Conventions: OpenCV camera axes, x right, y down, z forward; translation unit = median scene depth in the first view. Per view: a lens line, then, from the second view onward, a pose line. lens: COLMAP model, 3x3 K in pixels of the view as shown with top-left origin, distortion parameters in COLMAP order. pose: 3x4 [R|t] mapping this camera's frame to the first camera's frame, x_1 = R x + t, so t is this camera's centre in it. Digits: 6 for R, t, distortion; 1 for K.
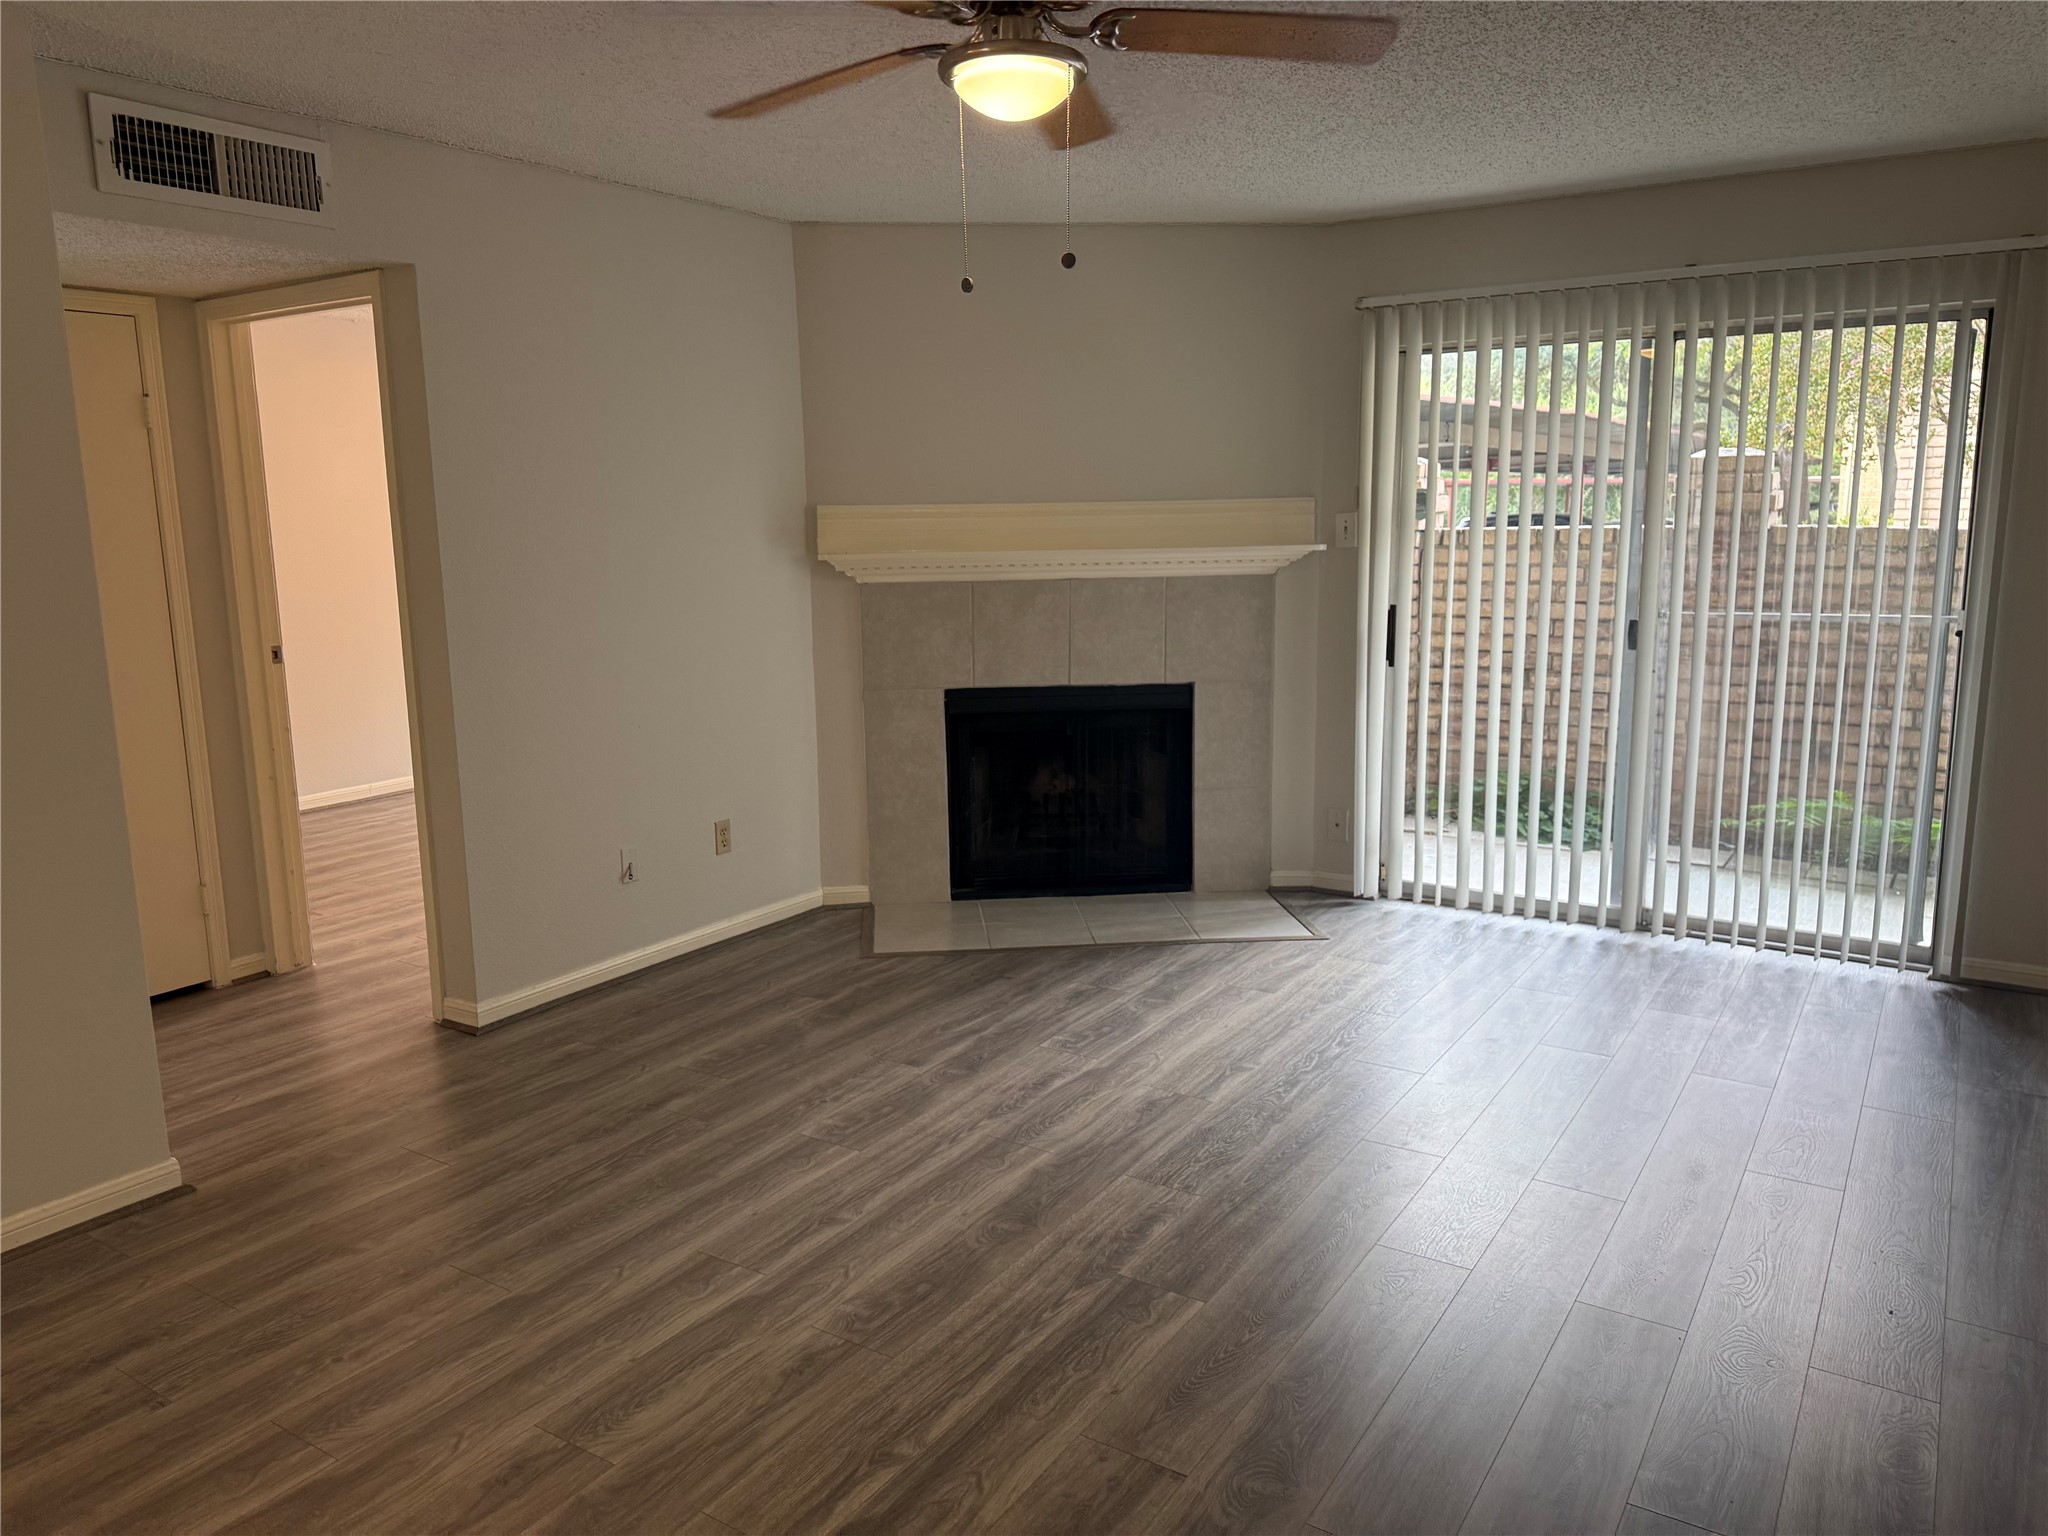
lens RADIAL K [[1434.4, 0, 1015.6], [0, 1434.4, 765.2], [0, 0, 1]] dist [0.142594, -0.214243]
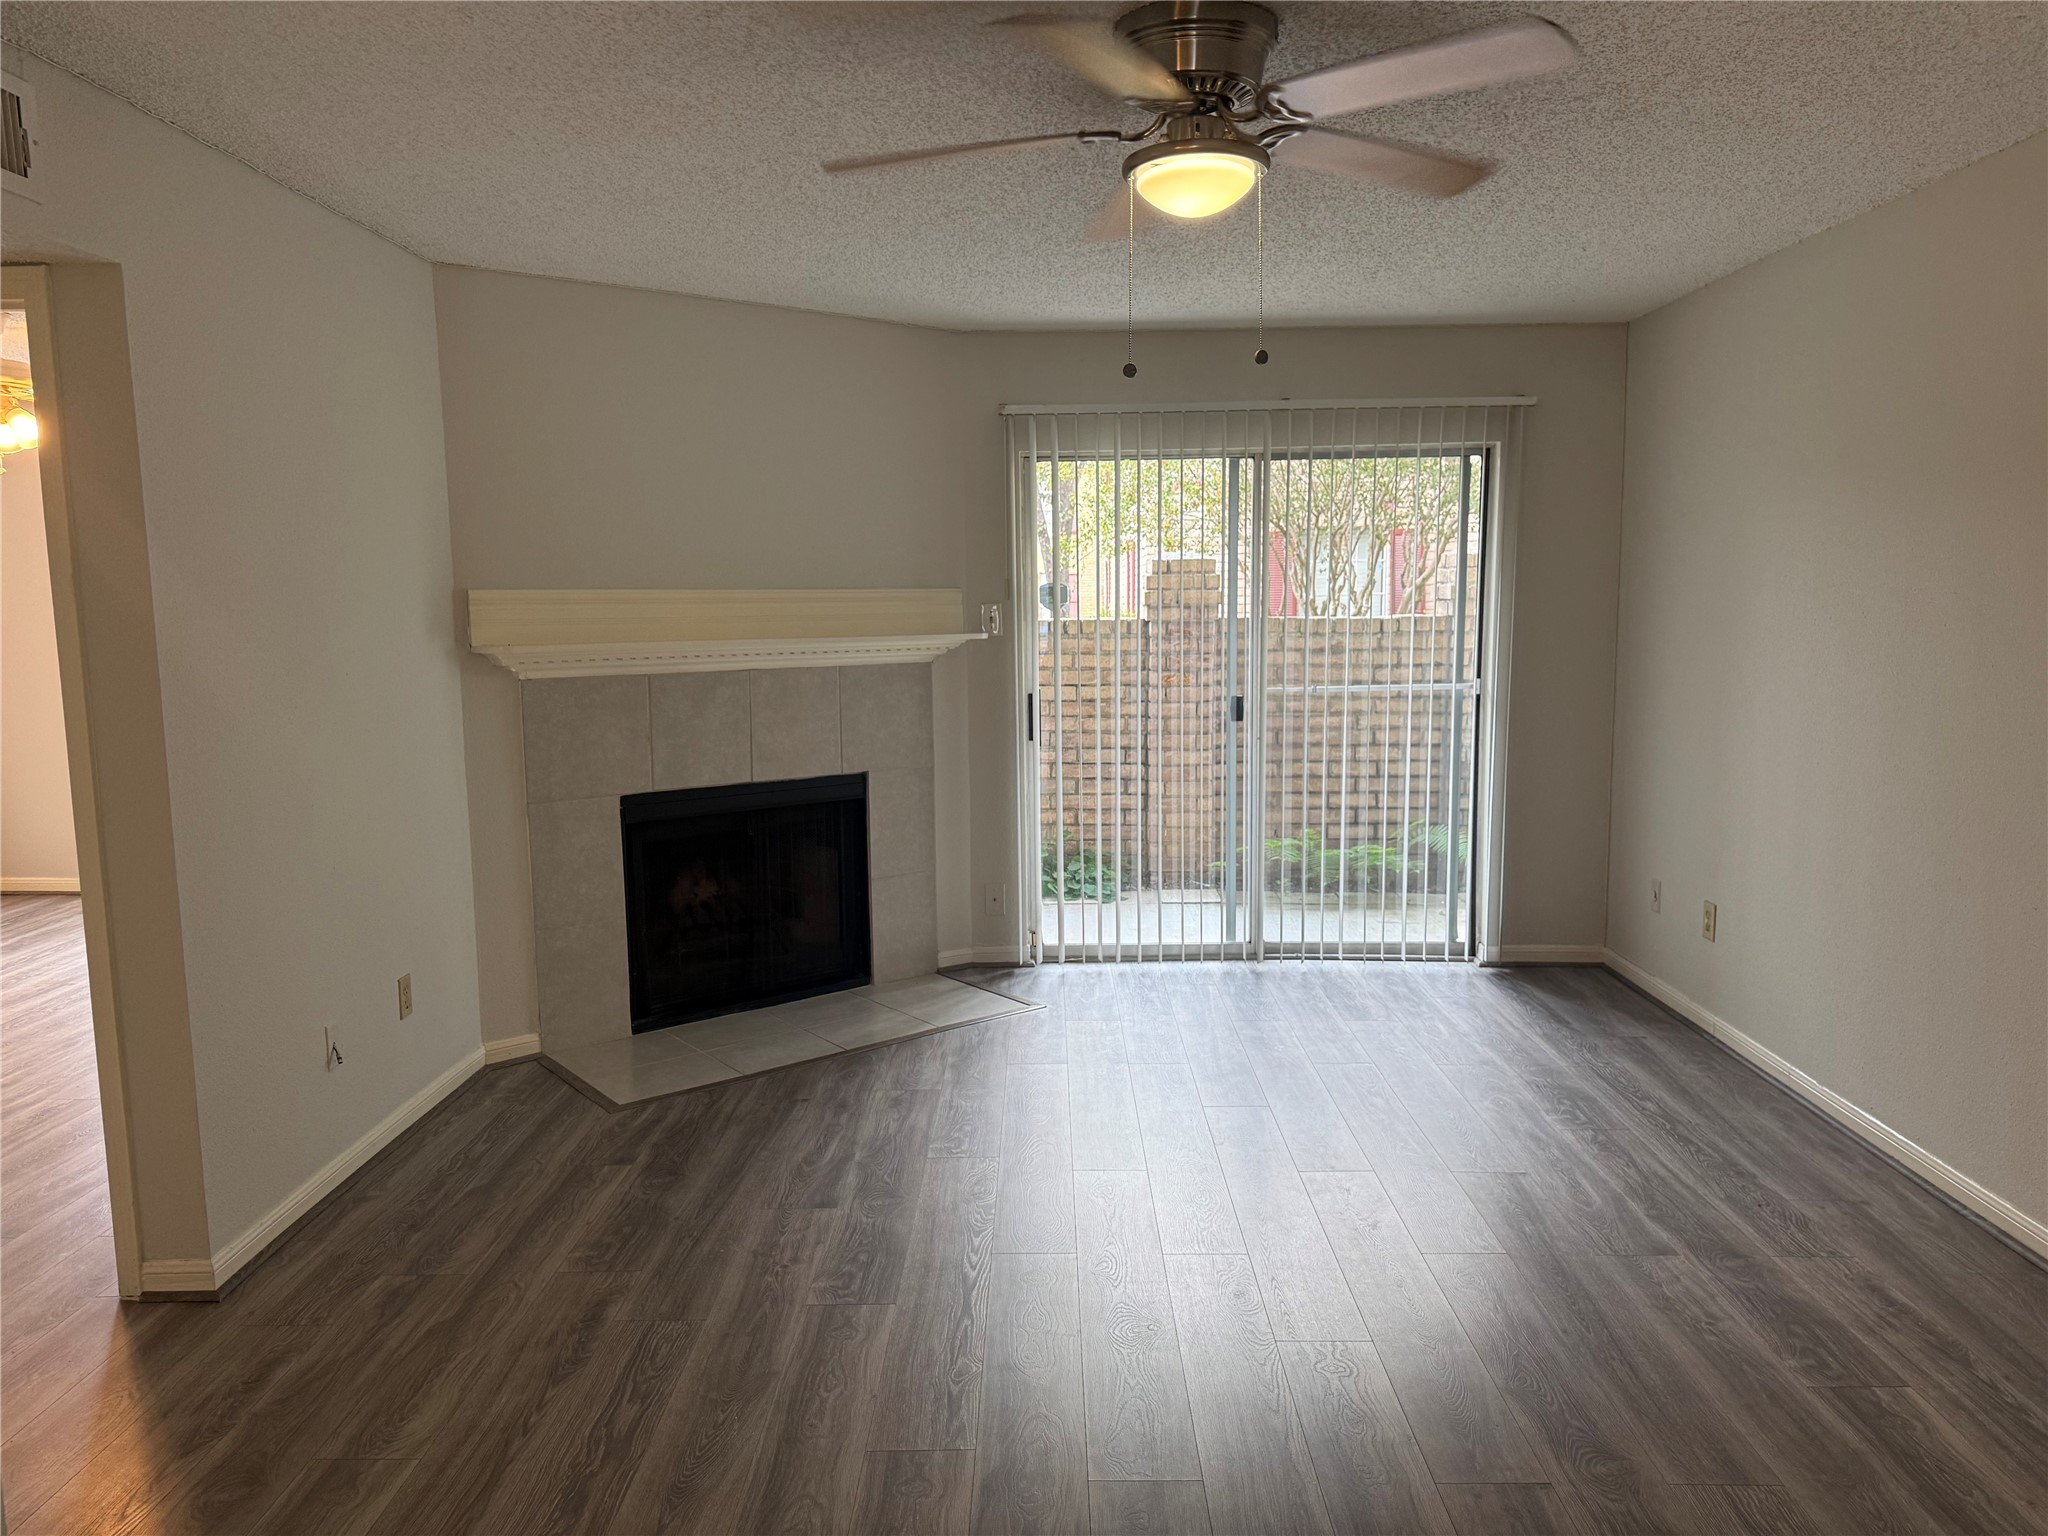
lens RADIAL K [[1442.5, 0, 1037.2], [0, 1442.5, 771.0], [0, 0, 1]] dist [0.114088, -0.111867]
pose [[0.838646, -0.060647, 0.541290, -0.321175], [0.091956, 0.995282, -0.030959, -0.016721], [-0.536859, 0.075738, 0.840266, 0.104727]]
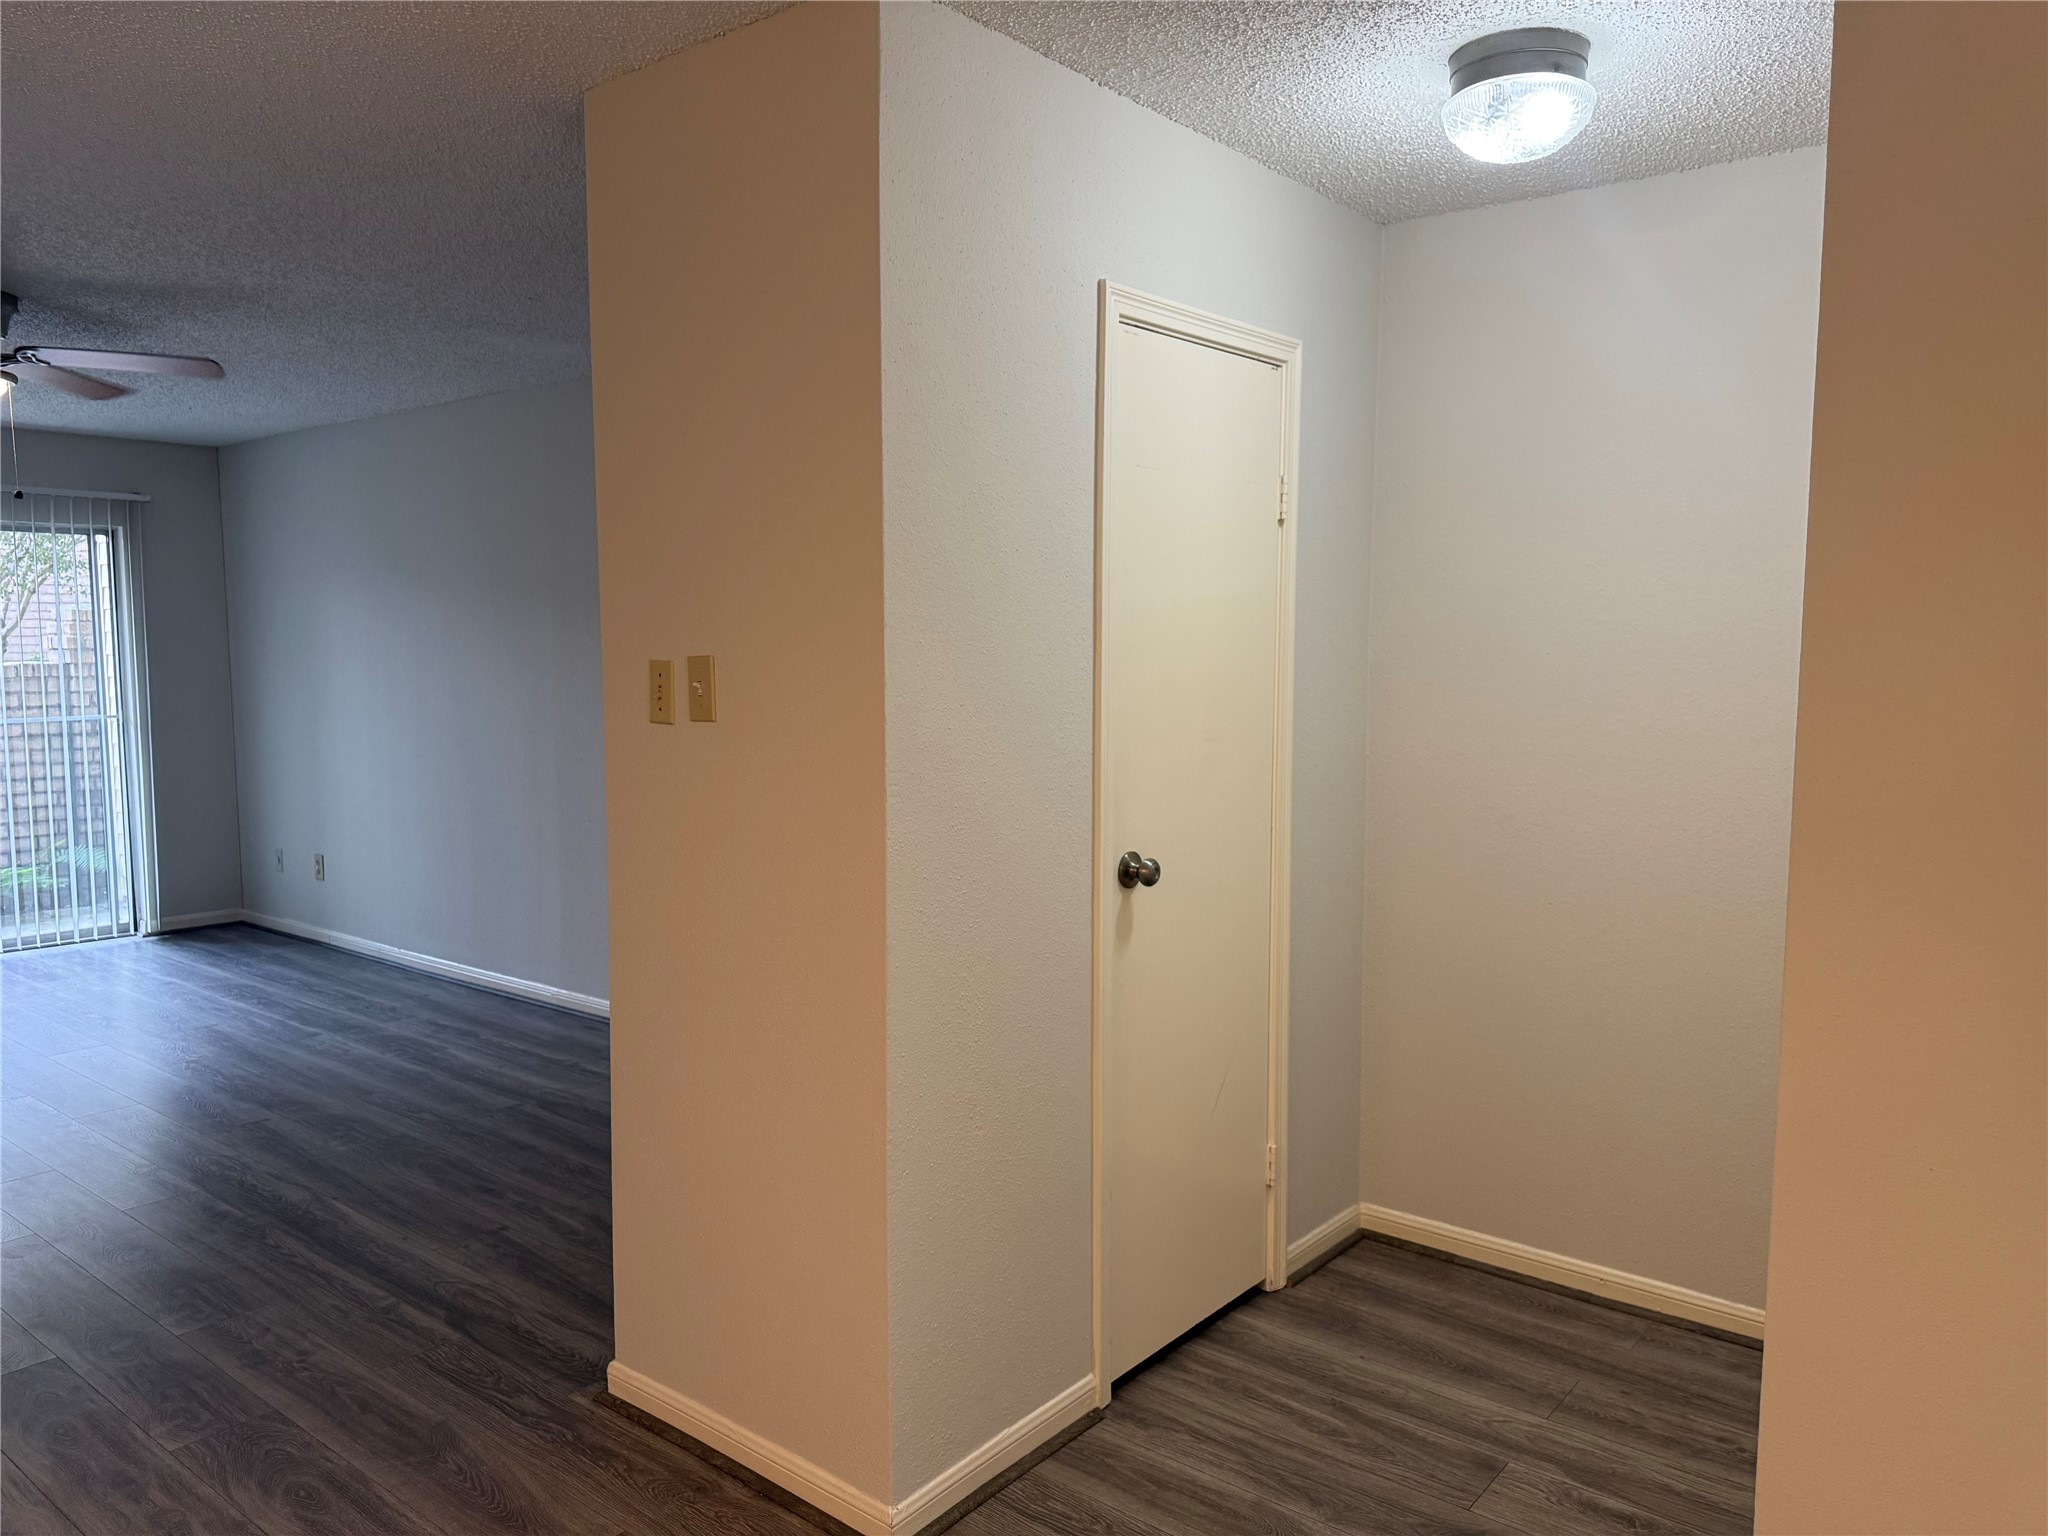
lens RADIAL K [[1439.4, 0, 1023.1], [0, 1439.4, 746.9], [0, 0, 1]] dist [0.008232, 0.002010]
pose [[0.090089, -0.064286, 0.993857, -0.721417], [0.177646, 0.982949, 0.047478, 0.031083], [-0.979962, 0.172277, 0.099973, -0.121298]]
